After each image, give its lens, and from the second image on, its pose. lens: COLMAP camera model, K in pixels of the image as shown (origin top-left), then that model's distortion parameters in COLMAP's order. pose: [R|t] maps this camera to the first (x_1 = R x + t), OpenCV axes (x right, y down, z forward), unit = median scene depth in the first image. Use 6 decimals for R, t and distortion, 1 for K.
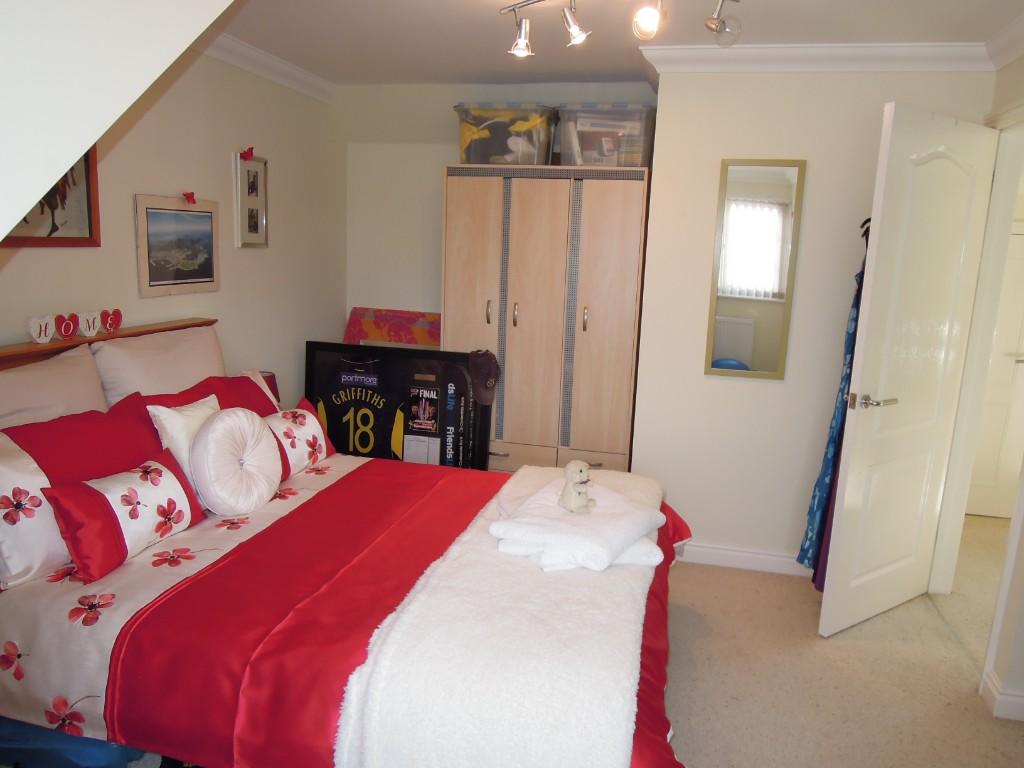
lens RADIAL K [[729.8, 0, 514.8], [0, 729.8, 388.3], [0, 0, 1]] dist [-0.035432, -0.003998]
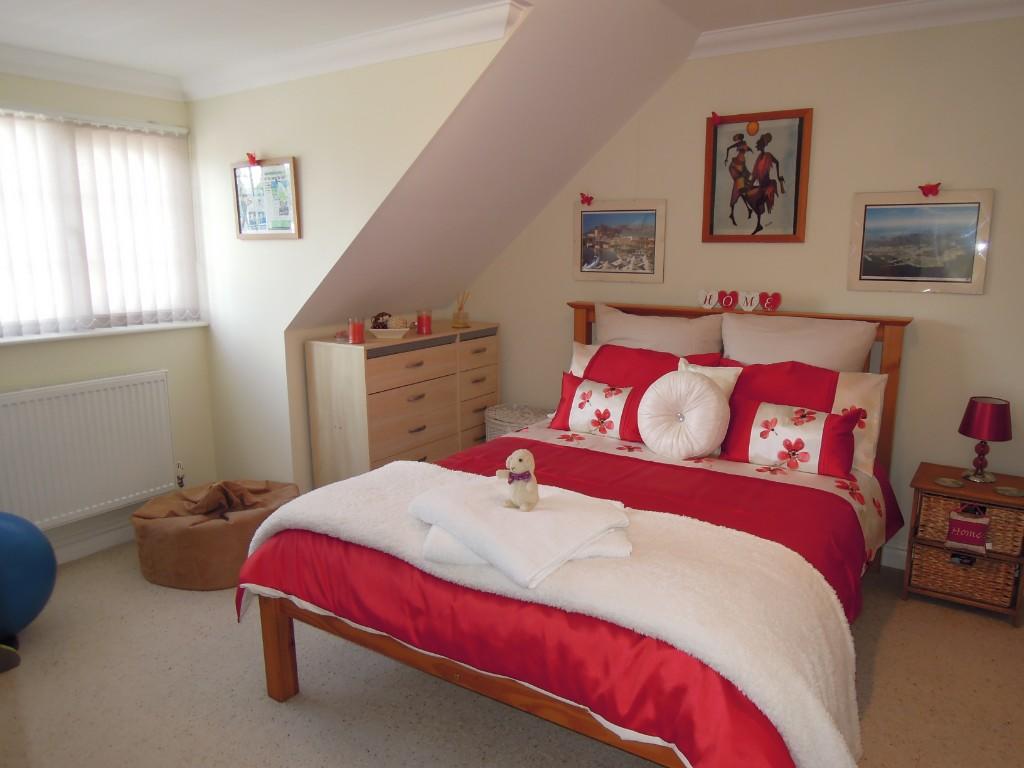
lens RADIAL K [[729.8, 0, 515.3], [0, 729.8, 381.3], [0, 0, 1]] dist [-0.035432, -0.003998]
pose [[-0.351122, 0.131439, -0.927058, 0.776998], [-0.196457, 0.957718, 0.210194, -0.143383], [0.915488, 0.255931, -0.310454, 1.057922]]
